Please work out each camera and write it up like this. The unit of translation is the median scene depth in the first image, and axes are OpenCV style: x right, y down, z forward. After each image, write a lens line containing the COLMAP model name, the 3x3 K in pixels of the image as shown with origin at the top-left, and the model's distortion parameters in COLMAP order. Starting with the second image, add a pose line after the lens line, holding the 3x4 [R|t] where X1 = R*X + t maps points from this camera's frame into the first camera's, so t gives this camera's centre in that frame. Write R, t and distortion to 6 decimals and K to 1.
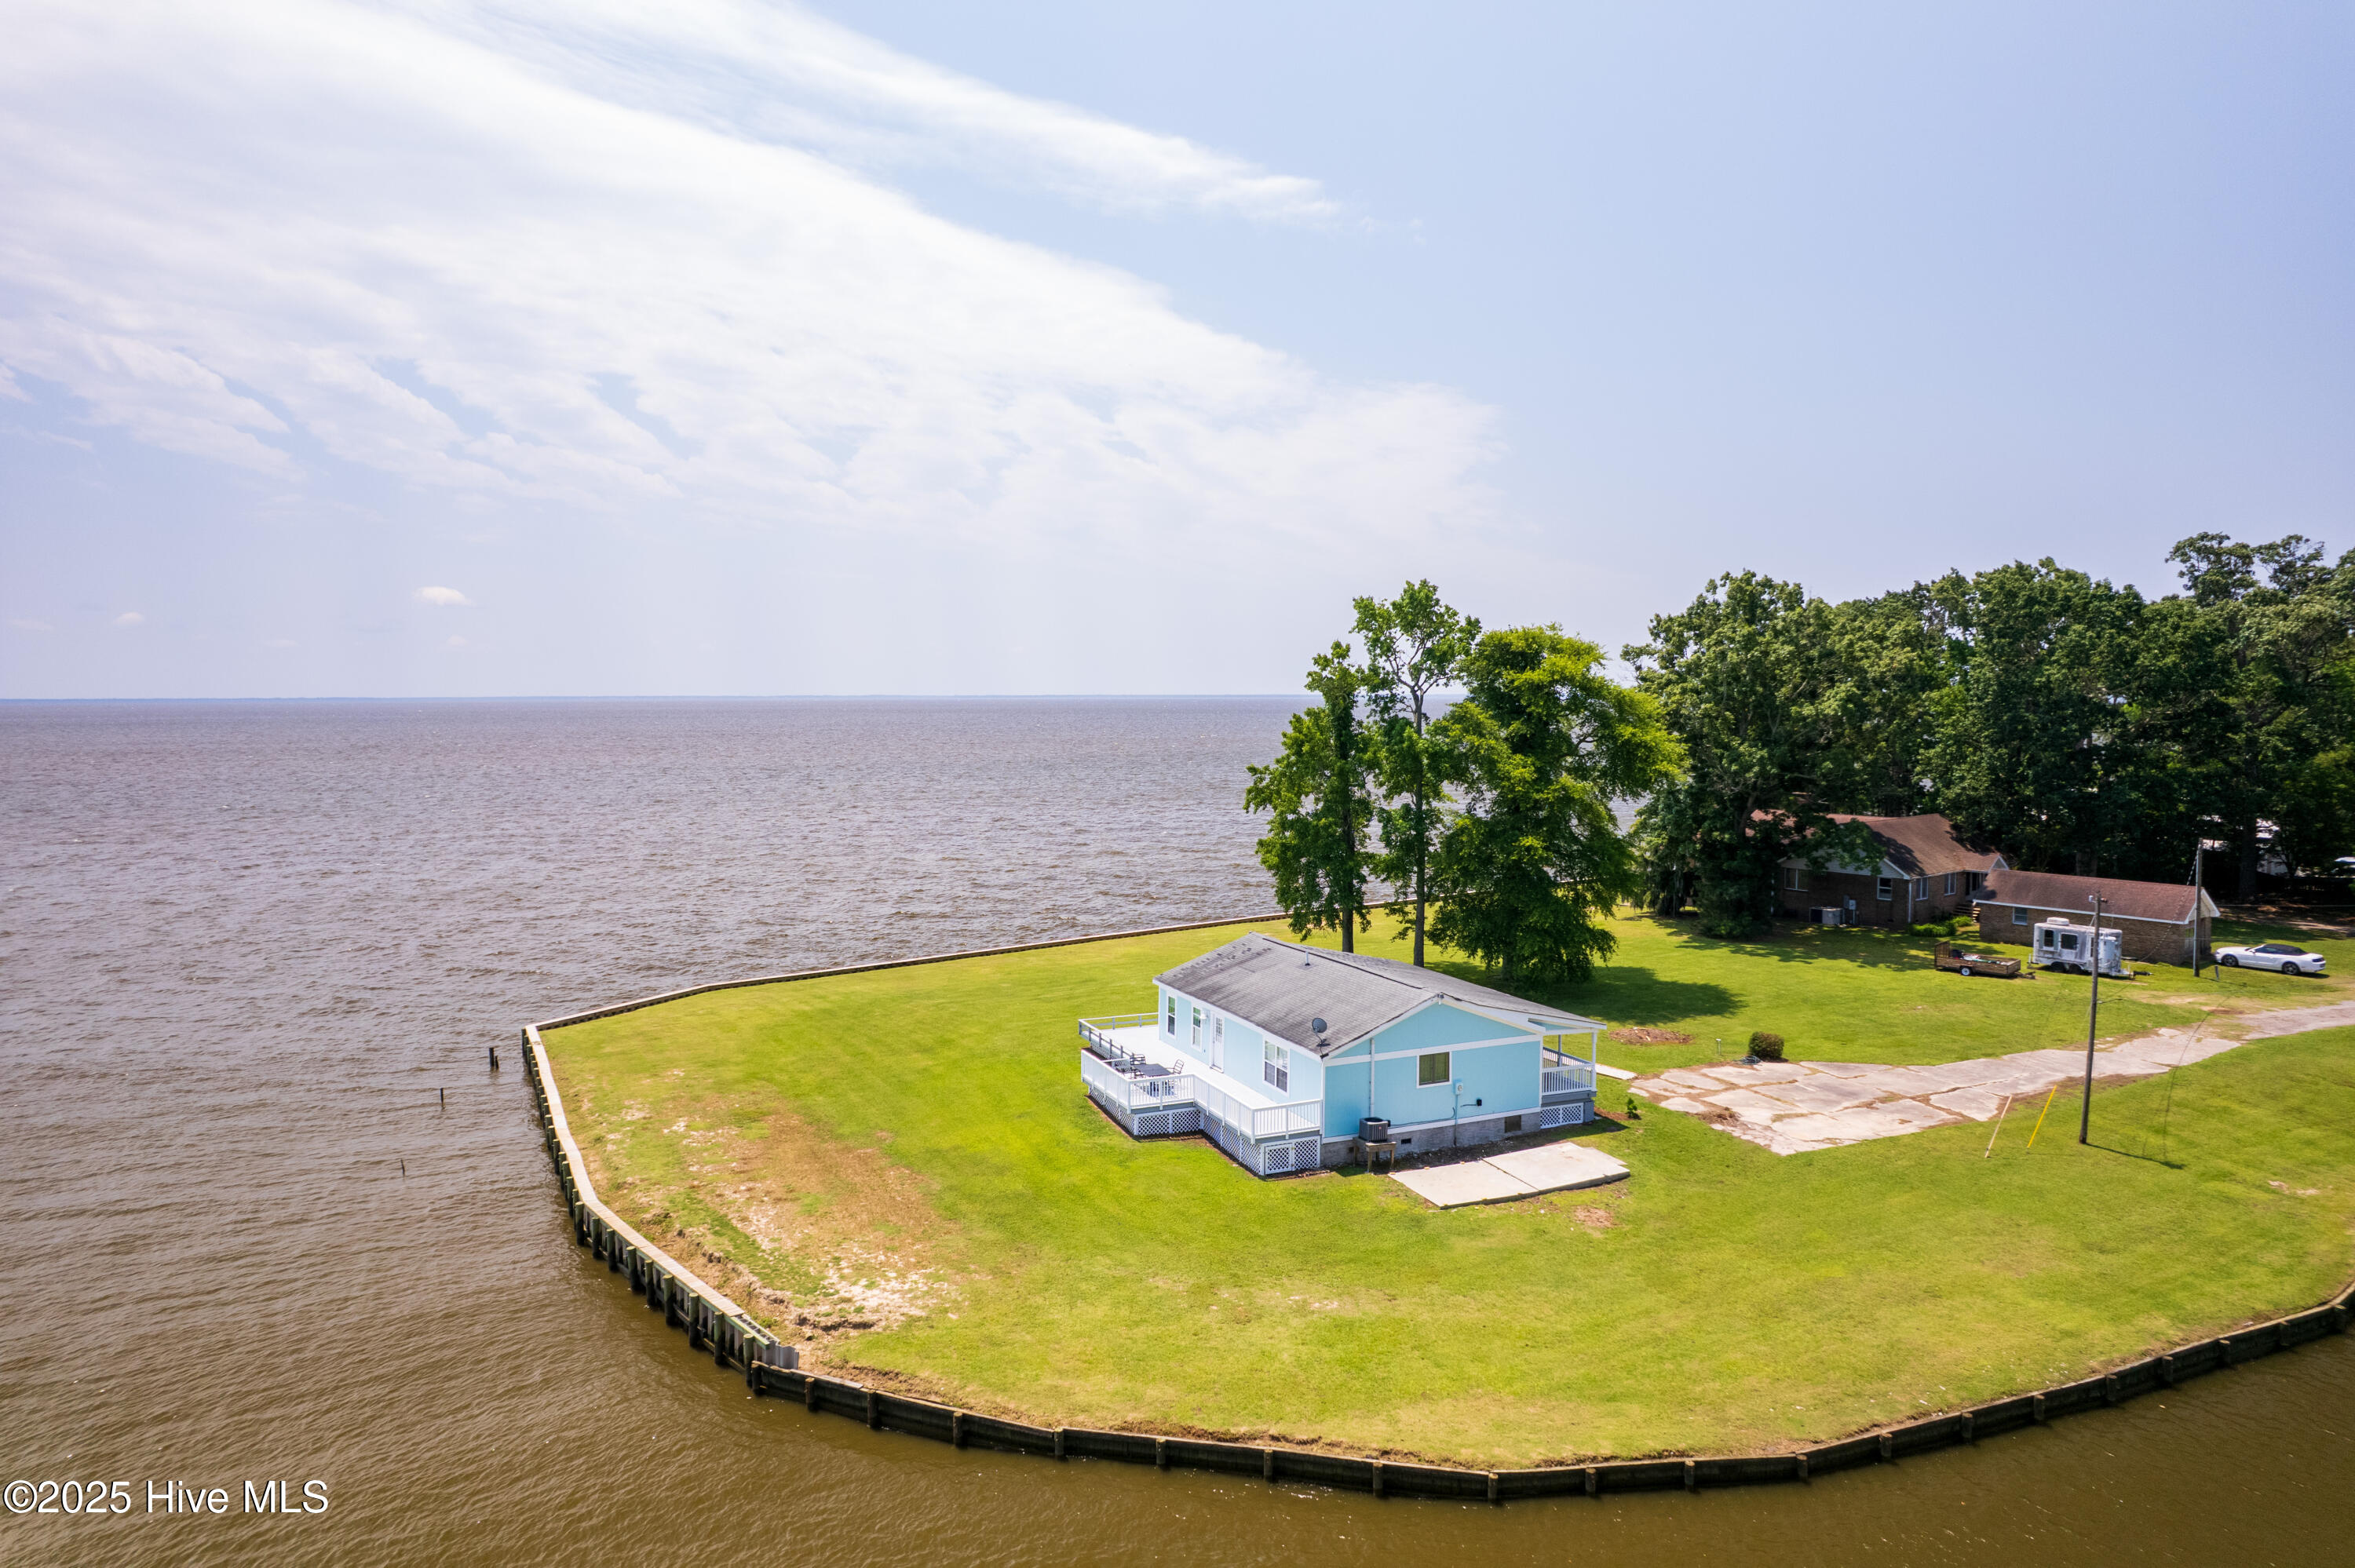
lens RADIAL K [[1541.1, 0, 1165.5], [0, 1541.1, 768.9], [0, 0, 1]] dist [-0.049594, 0.039171]
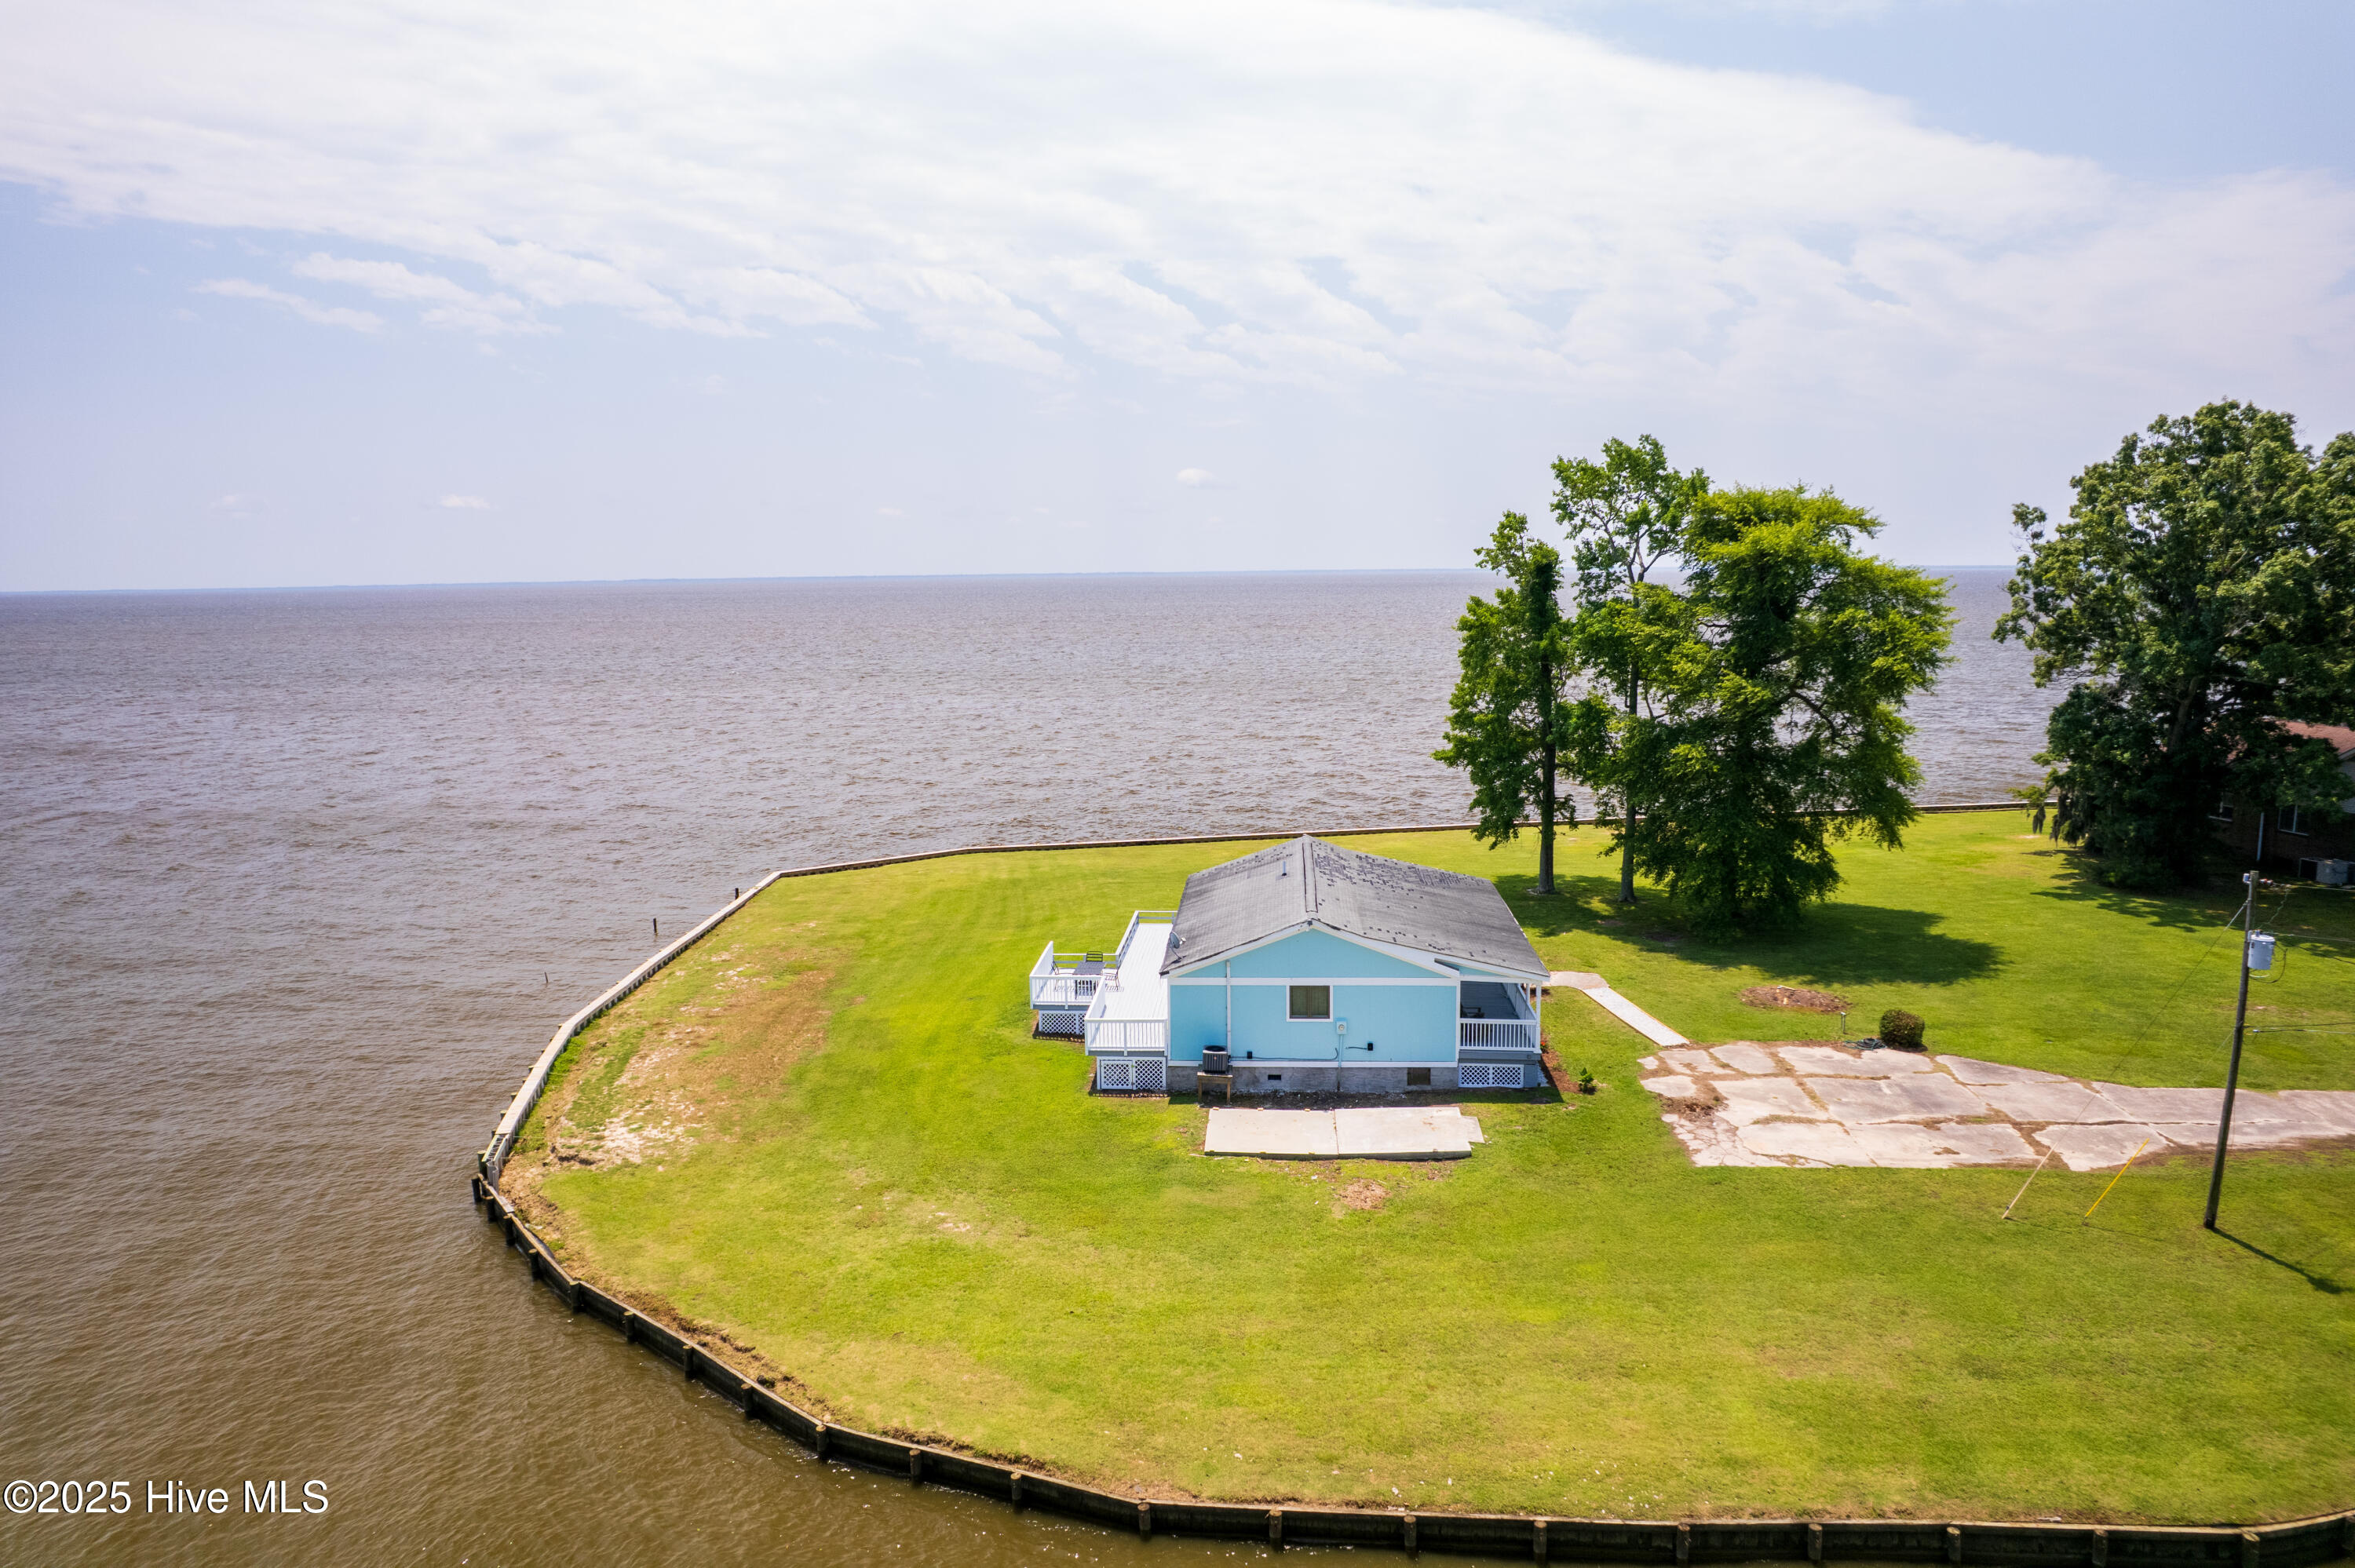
lens RADIAL K [[1541.1, 0, 1168.6], [0, 1541.1, 739.6], [0, 0, 1]] dist [-0.049594, 0.039171]
pose [[0.885621, 0.044043, -0.462315, 0.338993], [-0.014682, 0.997651, 0.066917, -0.009282], [0.464176, -0.052475, 0.884187, 0.124004]]
